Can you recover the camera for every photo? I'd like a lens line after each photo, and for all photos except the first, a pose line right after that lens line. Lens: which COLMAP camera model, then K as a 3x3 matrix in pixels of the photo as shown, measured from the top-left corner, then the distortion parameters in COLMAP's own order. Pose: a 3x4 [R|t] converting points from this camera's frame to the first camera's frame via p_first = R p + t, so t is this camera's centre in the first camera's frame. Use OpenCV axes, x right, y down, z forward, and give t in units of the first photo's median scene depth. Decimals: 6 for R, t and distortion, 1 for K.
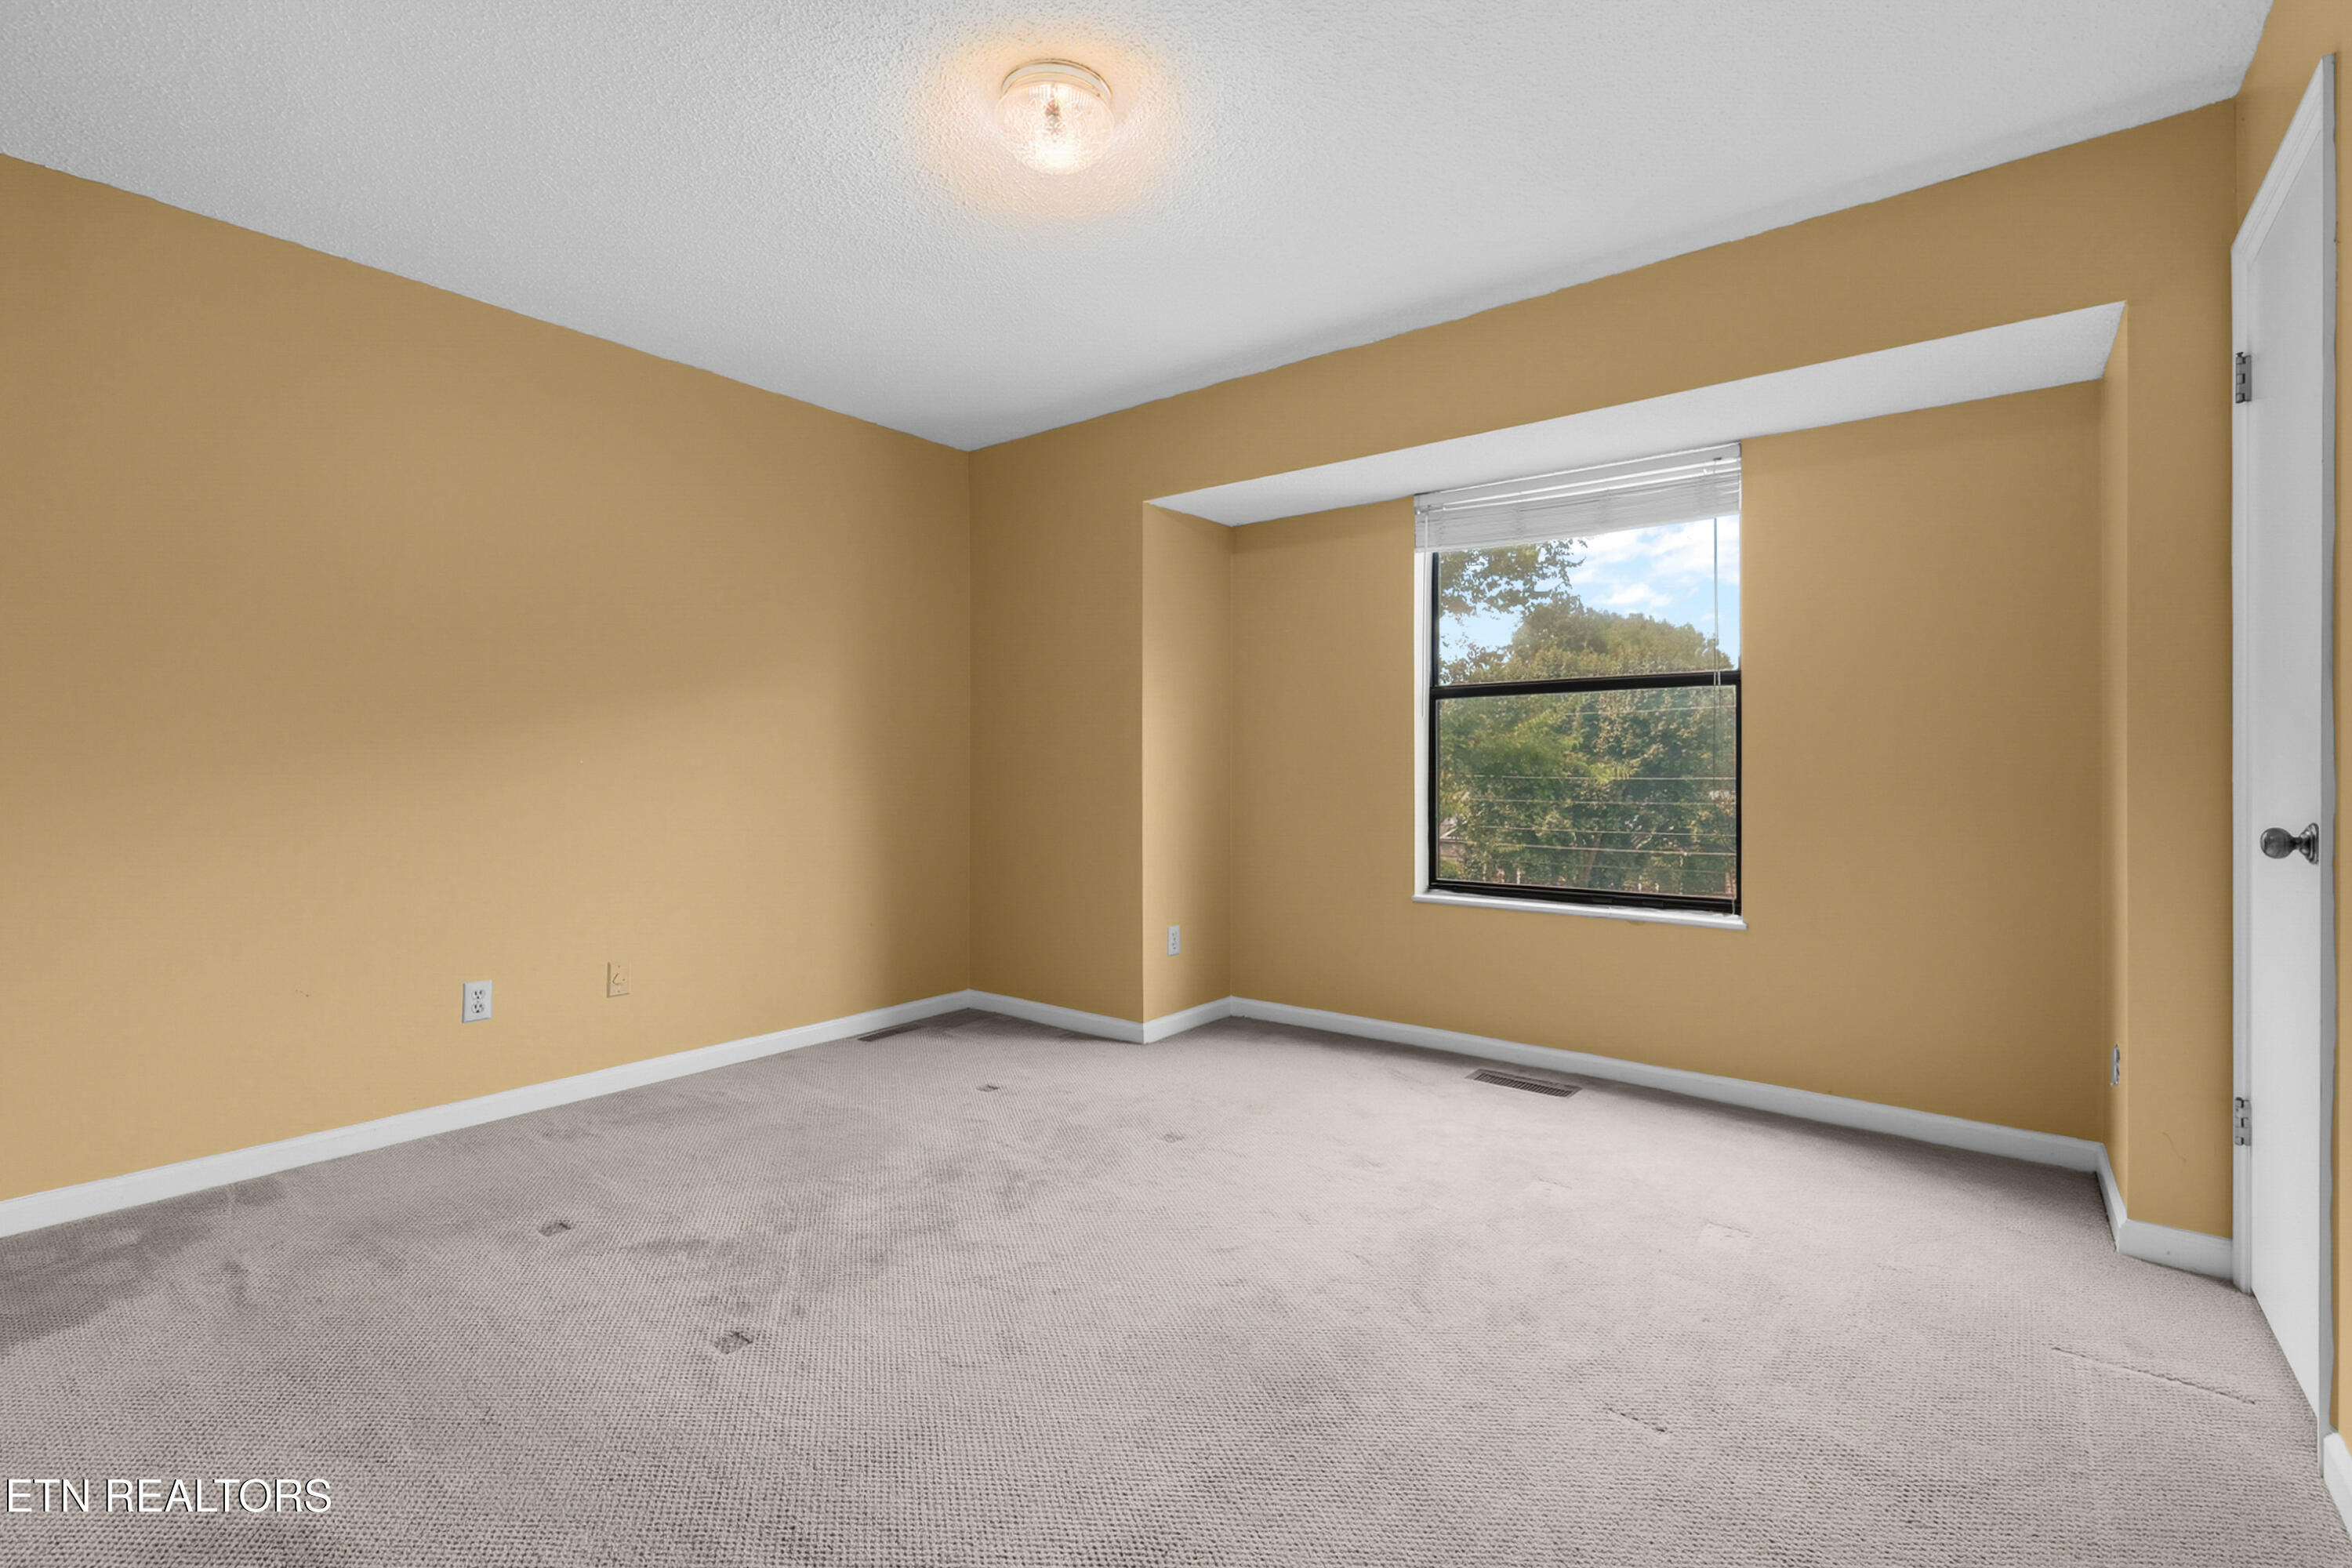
lens RADIAL K [[1027.3, 0, 1169.9], [0, 1027.3, 770.3], [0, 0, 1]] dist [0.000196, -0.000332]
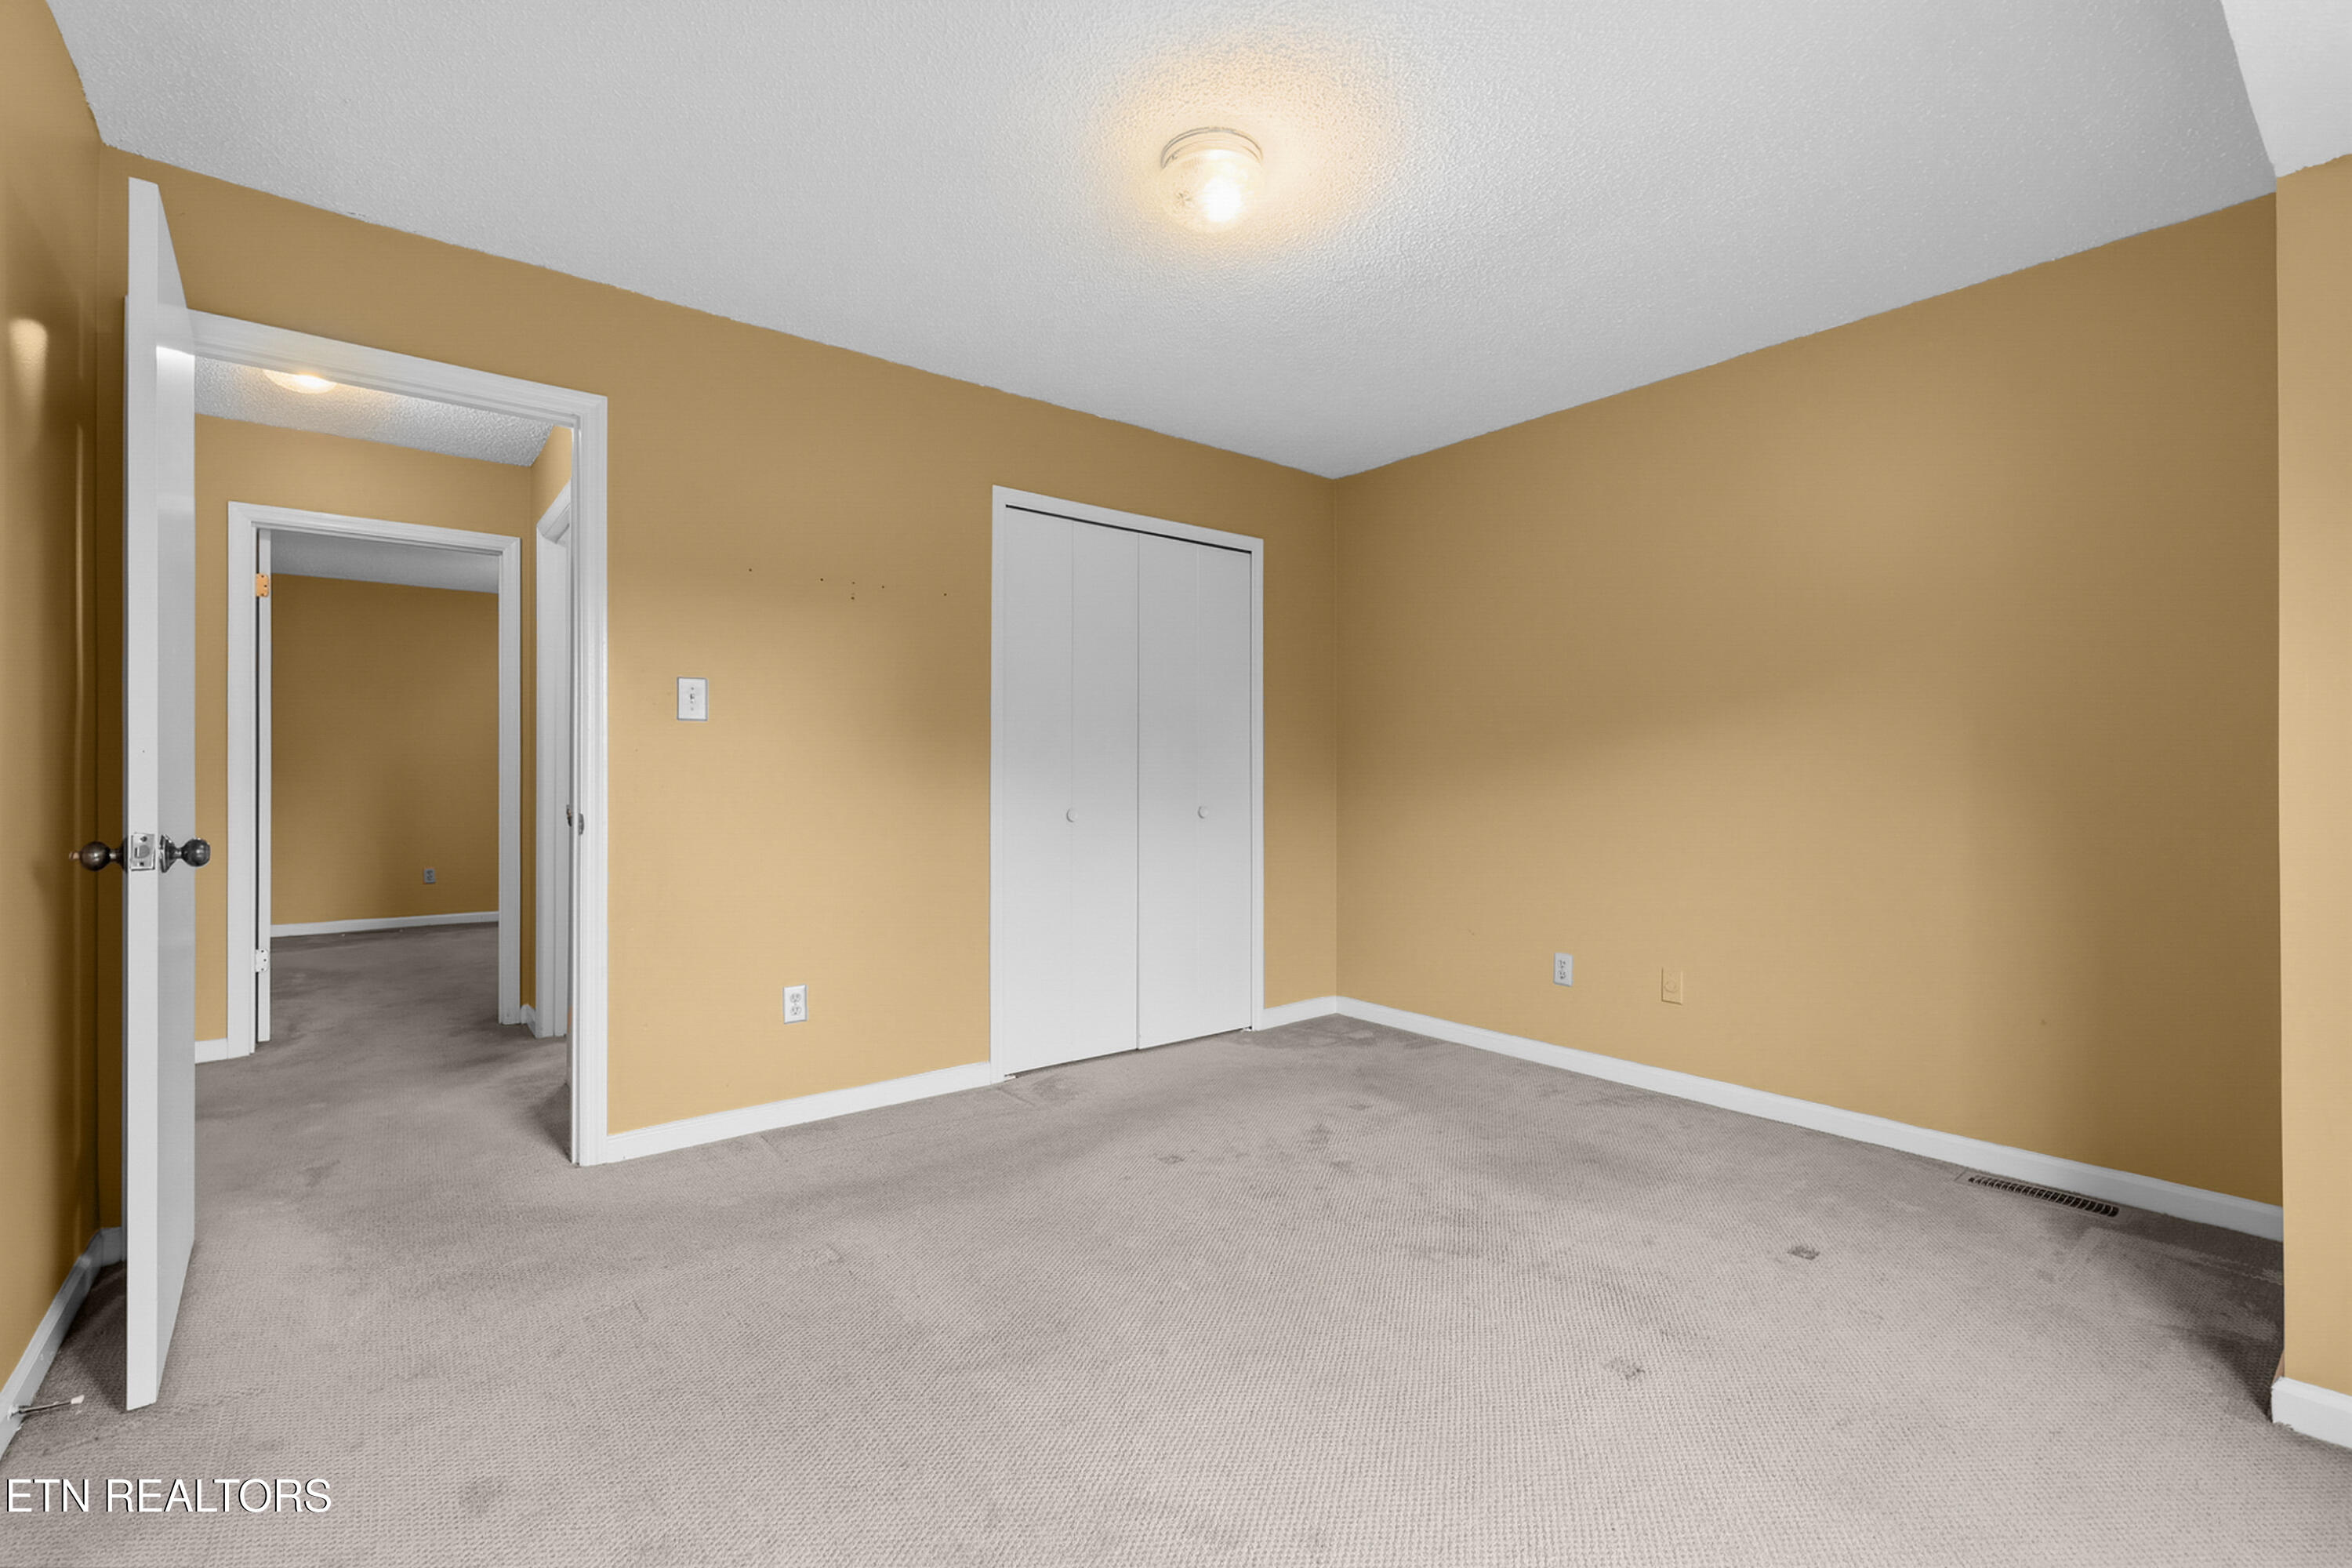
lens RADIAL K [[1010.2, 0, 1176.0], [0, 1010.2, 784.0], [0, 0, 1]] dist [-0.001696, -0.000185]
pose [[-0.236121, -0.001337, -0.971723, 0.819745], [-0.002448, 0.999997, -0.000781, 0.001533], [0.971721, 0.002194, -0.236123, 1.083015]]
